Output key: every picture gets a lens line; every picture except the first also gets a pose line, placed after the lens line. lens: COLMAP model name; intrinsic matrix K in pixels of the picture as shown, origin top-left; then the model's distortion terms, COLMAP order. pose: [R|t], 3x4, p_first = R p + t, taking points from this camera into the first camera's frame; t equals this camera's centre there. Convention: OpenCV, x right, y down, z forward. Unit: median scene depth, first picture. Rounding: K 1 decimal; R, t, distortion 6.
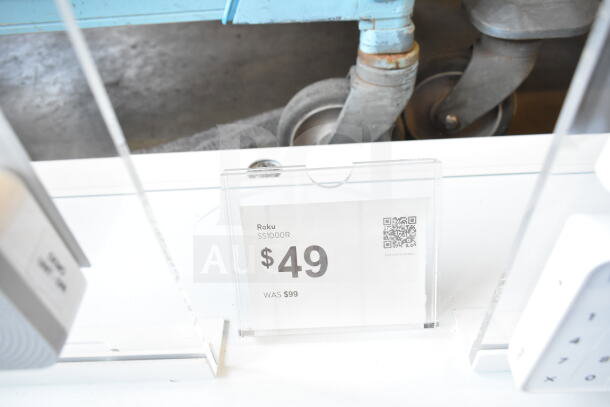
lens RADIAL K [[463.6, 0, 304.1], [0, 463.6, 205.8], [0, 0, 1]] dist [-0.002680, -0.007099]
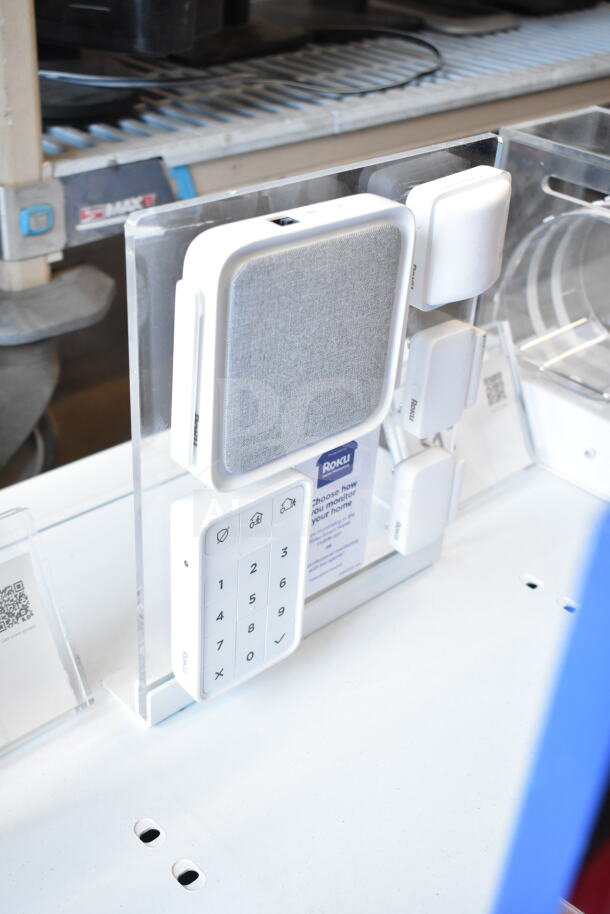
lens RADIAL K [[1052.8, 0, 302.3], [0, 1052.8, 456.3], [0, 0, 1]] dist [-0.076644, 0.000000]
pose [[0.737273, -0.271483, 0.618648, -0.448855], [0.389053, 0.919242, -0.060260, 0.118749], [-0.552328, 0.285115, 0.783354, -0.739452]]
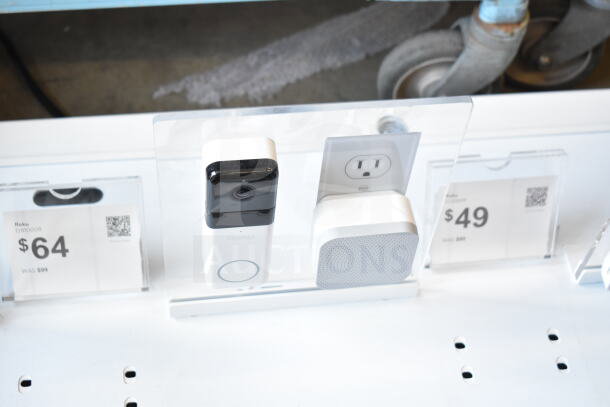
lens RADIAL K [[999.8, 0, 305.7], [0, 999.8, 203.1], [0, 0, 1]] dist [0.024365, 0.000000]
pose [[0.982680, -0.028630, 0.183083, -1.077707], [-0.005591, 0.982962, 0.183721, -0.493465], [-0.185224, -0.181563, 0.965778, -1.918641]]
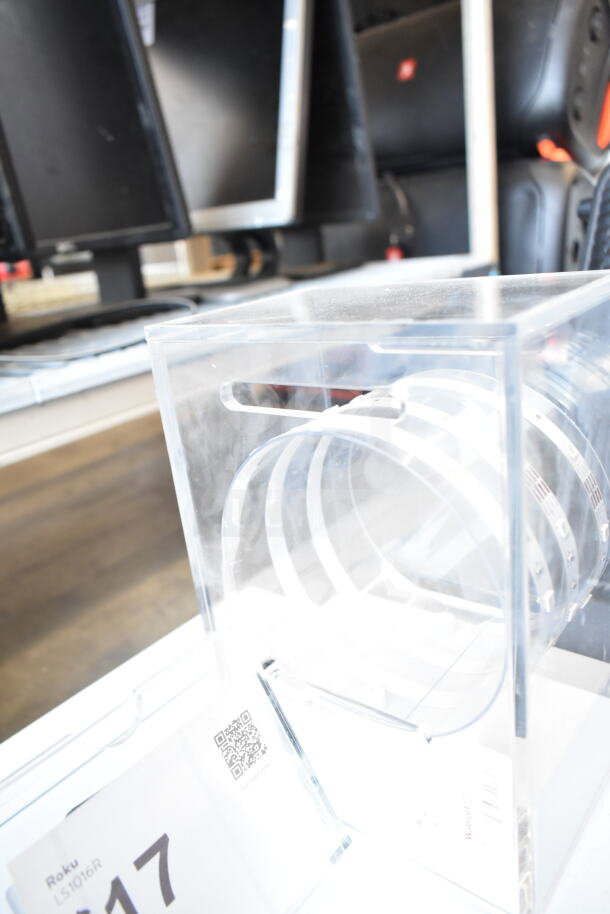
lens RADIAL K [[694.7, 0, 305.2], [0, 694.7, 458.8], [0, 0, 1]] dist [-0.002680, -0.007099]
pose [[0.639737, -0.266644, 0.720859, -0.338881], [0.587742, 0.774086, -0.235267, 0.026911], [-0.495274, 0.574188, 0.651929, 0.049088]]
